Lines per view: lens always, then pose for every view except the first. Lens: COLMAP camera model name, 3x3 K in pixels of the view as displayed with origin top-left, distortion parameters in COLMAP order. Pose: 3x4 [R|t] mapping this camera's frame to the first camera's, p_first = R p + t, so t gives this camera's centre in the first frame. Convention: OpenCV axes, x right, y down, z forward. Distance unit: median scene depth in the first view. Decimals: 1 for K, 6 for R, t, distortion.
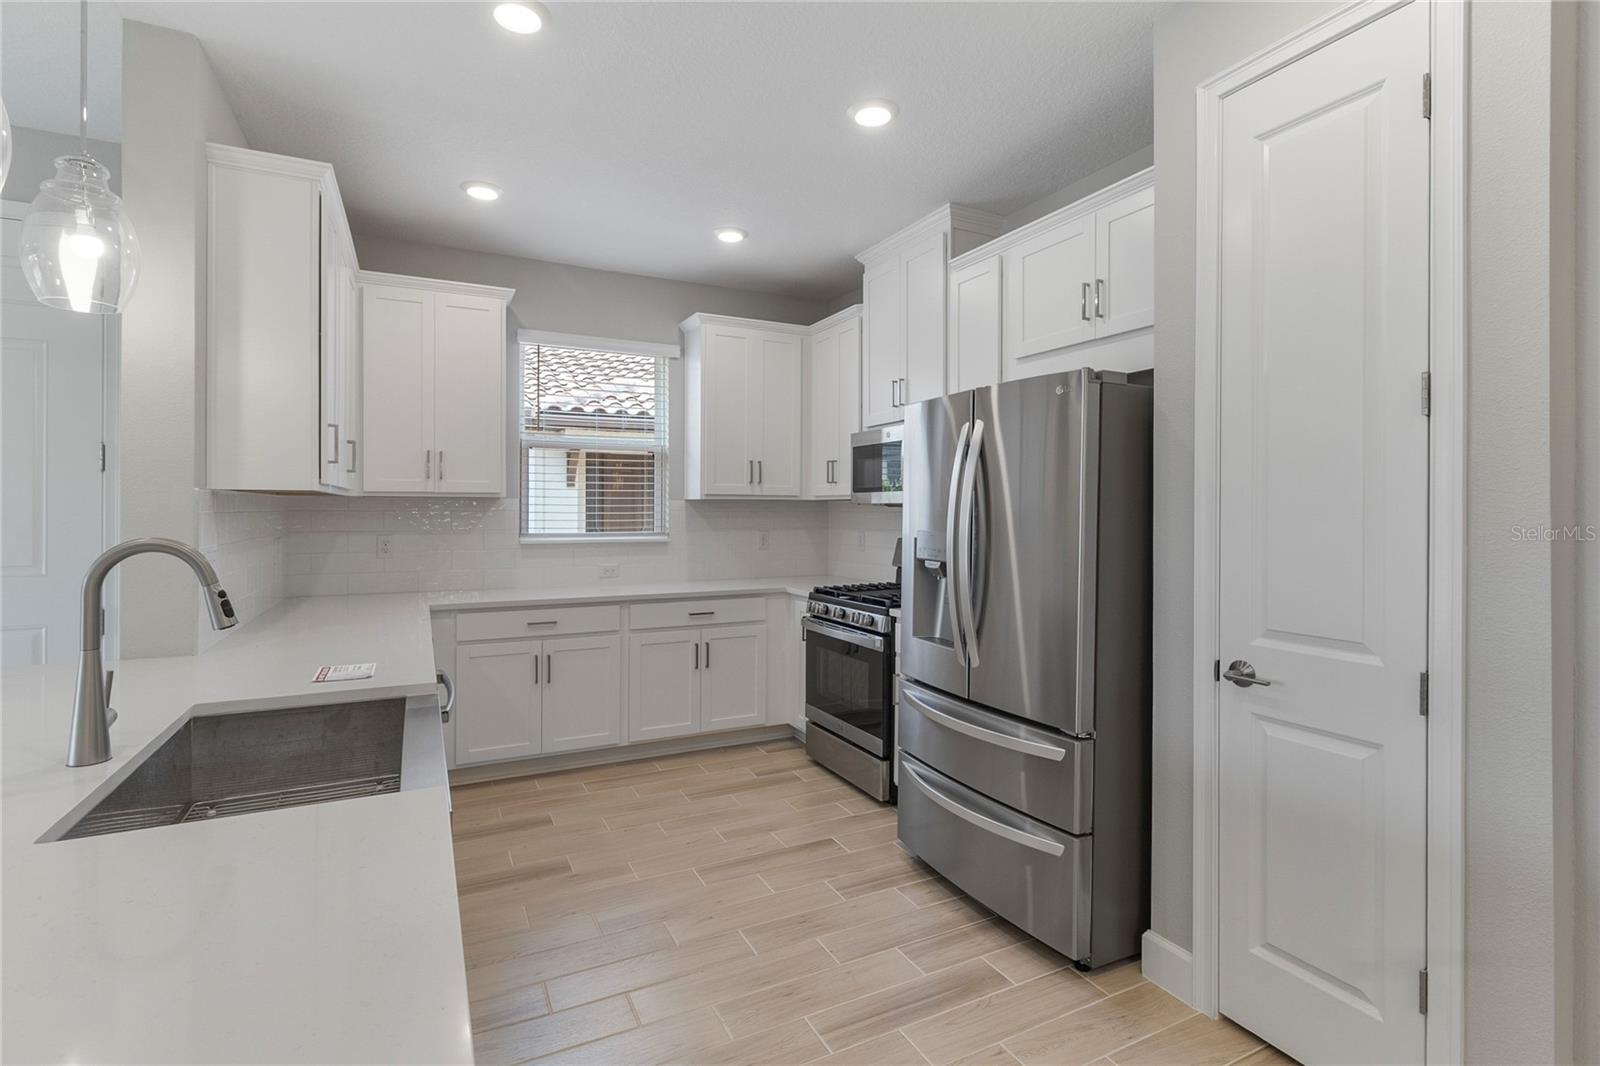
lens RADIAL K [[751.0, 0, 794.7], [0, 751.0, 508.3], [0, 0, 1]] dist [-0.000536, 0.002101]
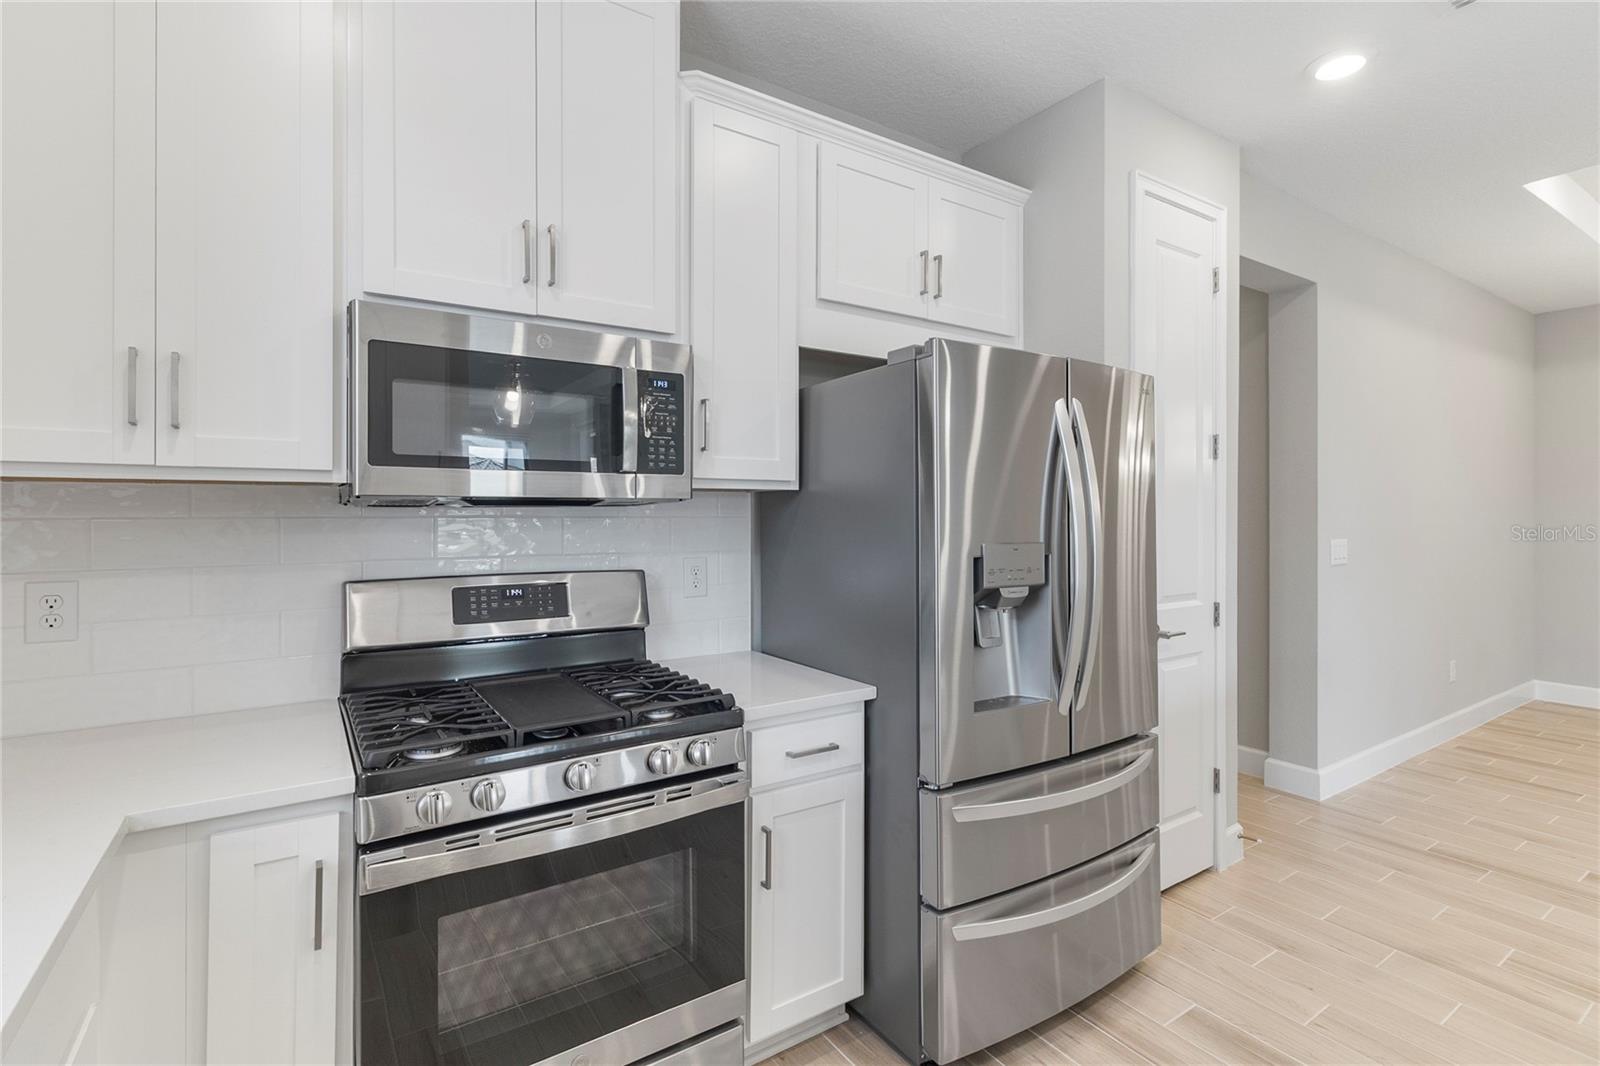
lens RADIAL K [[751.0, 0, 799.8], [0, 751.0, 516.6], [0, 0, 1]] dist [-0.000536, 0.002101]
pose [[-0.126646, -0.004662, 0.991937, -0.345589], [-0.000732, 0.999989, 0.004606, 0.002639], [-0.991948, -0.000142, -0.126649, 0.946669]]
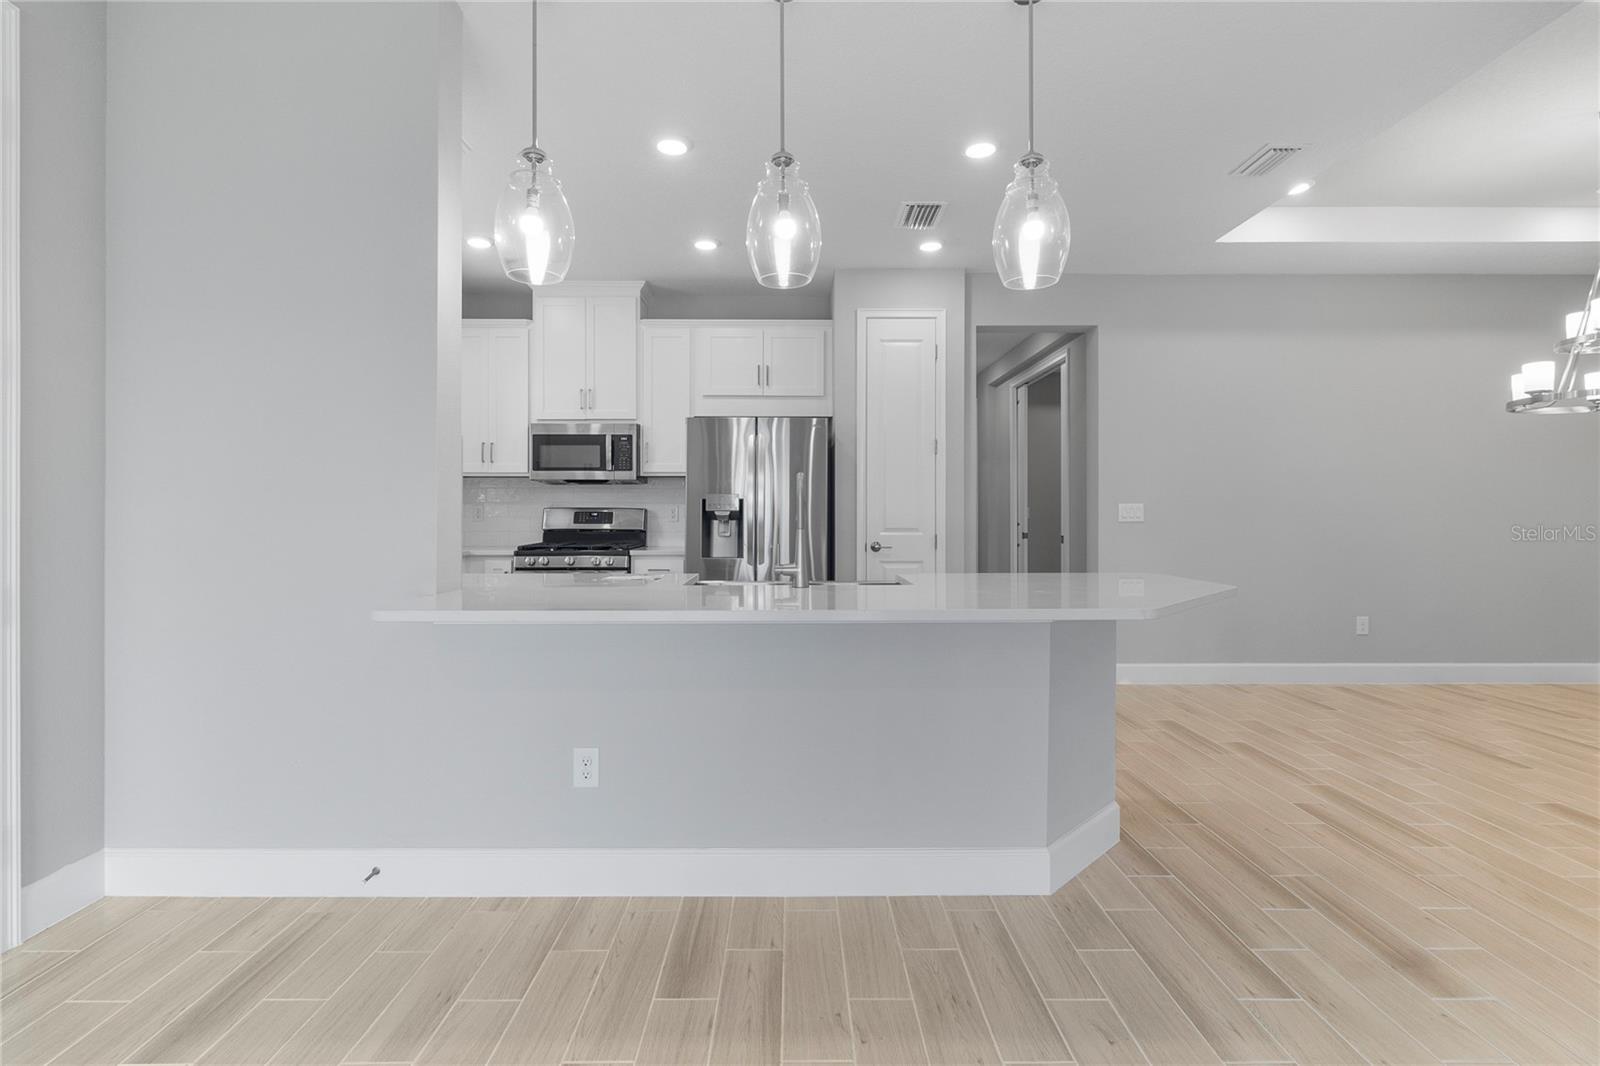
lens RADIAL K [[751.0, 0, 803.7], [0, 751.0, 505.3], [0, 0, 1]] dist [-0.000536, 0.002101]
pose [[0.434741, 0.006749, 0.900530, -0.958113], [-0.001608, 0.999976, -0.006718, 0.050160], [-0.900554, 0.001472, 0.434741, 0.054665]]
